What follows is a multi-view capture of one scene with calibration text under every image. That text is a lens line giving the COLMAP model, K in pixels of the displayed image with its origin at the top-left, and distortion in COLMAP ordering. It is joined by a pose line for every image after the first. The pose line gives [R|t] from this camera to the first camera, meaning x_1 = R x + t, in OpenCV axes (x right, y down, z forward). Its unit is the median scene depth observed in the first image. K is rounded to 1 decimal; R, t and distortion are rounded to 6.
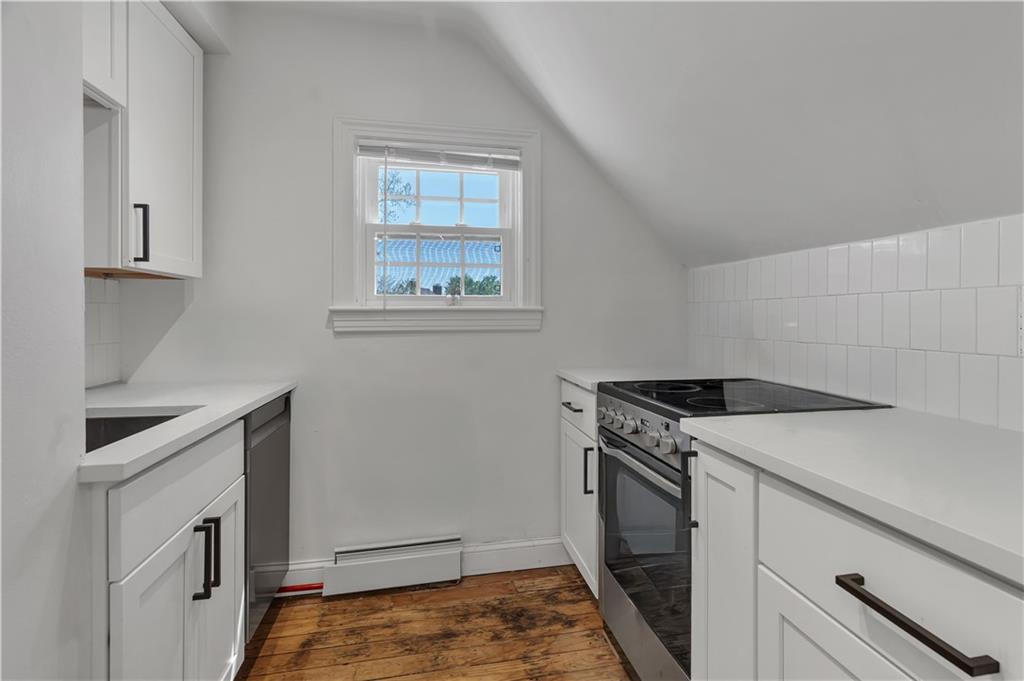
lens RADIAL K [[466.5, 0, 515.5], [0, 466.5, 320.5], [0, 0, 1]] dist [-0.007133, 0.000540]
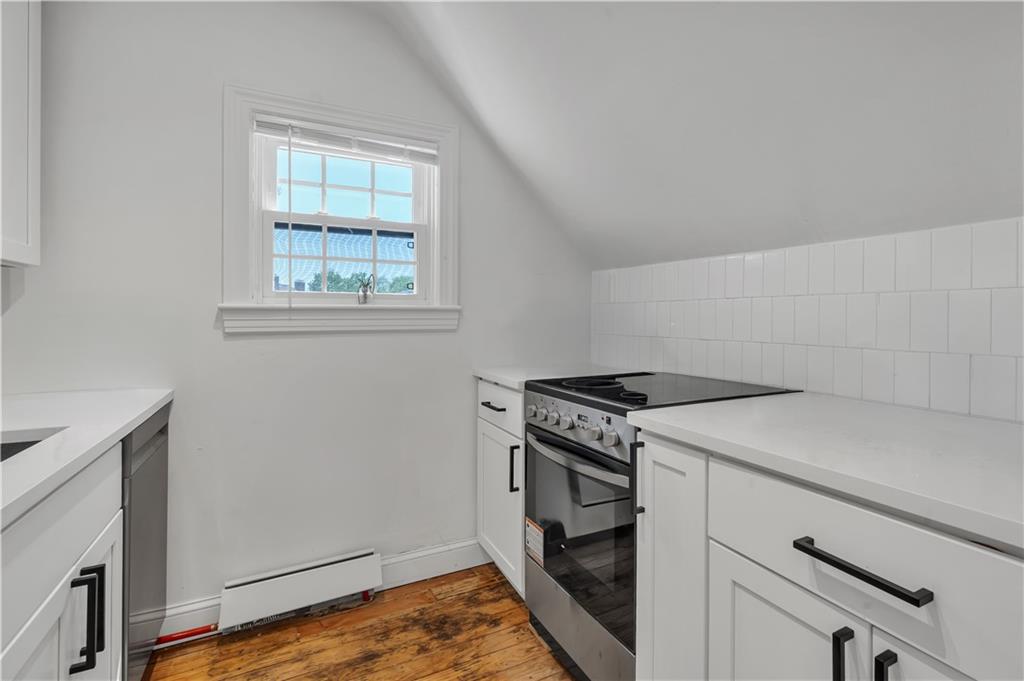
lens RADIAL K [[466.5, 0, 515.5], [0, 466.5, 320.5], [0, 0, 1]] dist [-0.007133, 0.000540]
pose [[0.963086, 0.001366, 0.269189, -0.105019], [-0.001930, 0.999996, 0.001833, -0.001000], [-0.269186, -0.002285, 0.963086, 0.023182]]
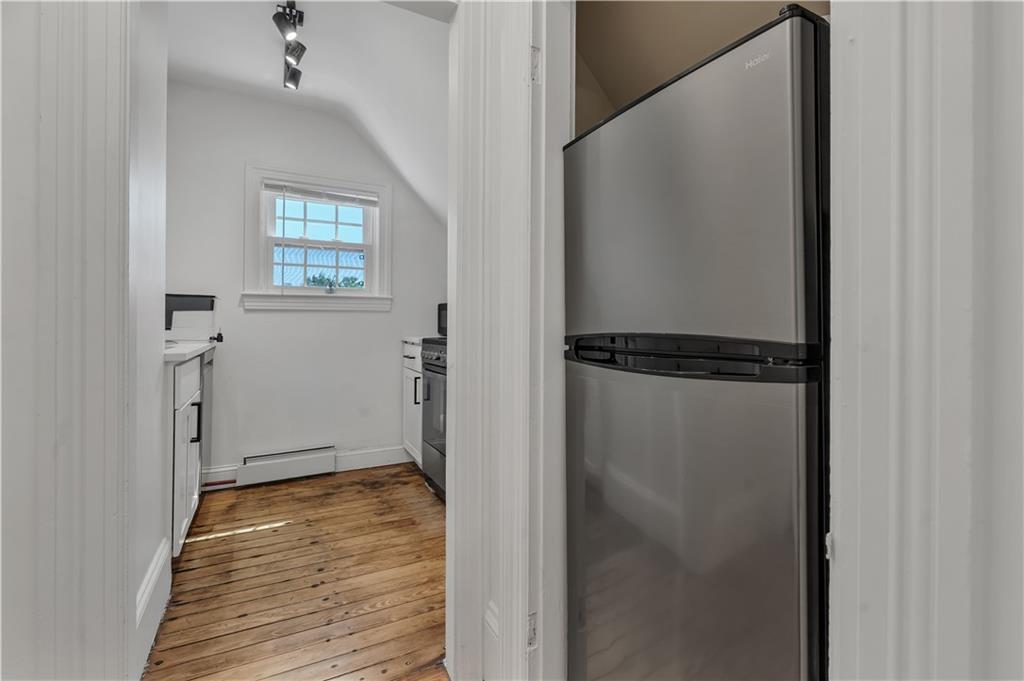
lens RADIAL K [[467.5, 0, 517.7], [0, 467.5, 323.7], [0, 0, 1]] dist [-0.000599, 0.000006]
pose [[0.956710, 0.007620, 0.290944, 0.007359], [-0.007497, 0.999971, -0.001536, 0.069694], [-0.290947, -0.000712, 0.956739, -0.693644]]
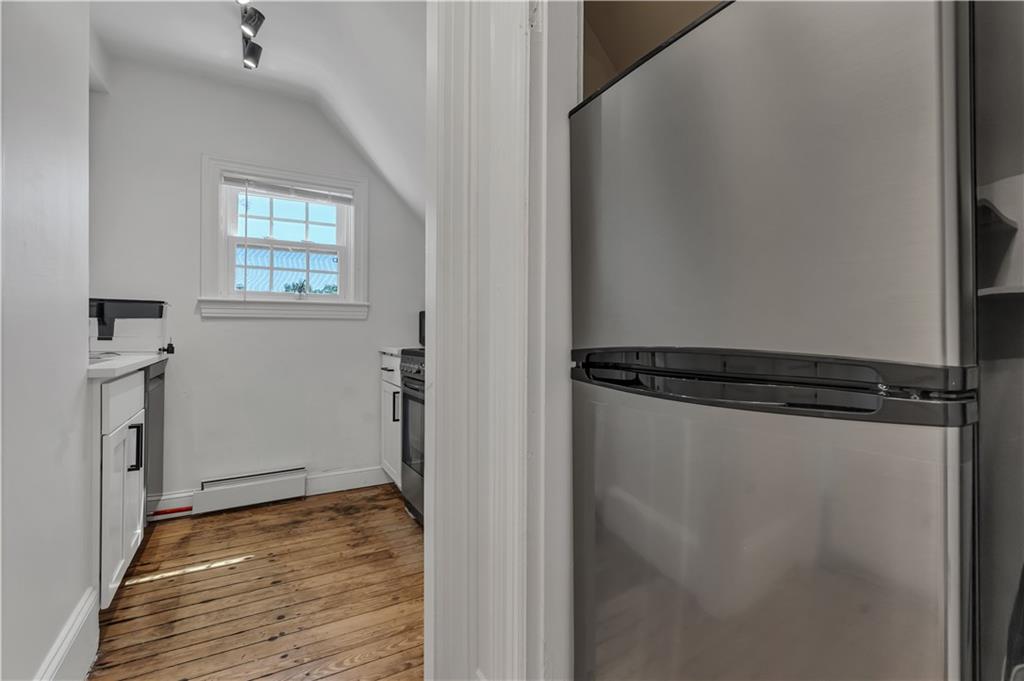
lens RADIAL K [[468.1, 0, 518.2], [0, 468.1, 335.6], [0, 0, 1]] dist [-0.003961, 0.000338]
pose [[0.946950, 0.005581, 0.321333, 0.036363], [-0.007702, 0.999956, 0.005331, 0.067380], [-0.321290, -0.007523, 0.946951, -0.564566]]
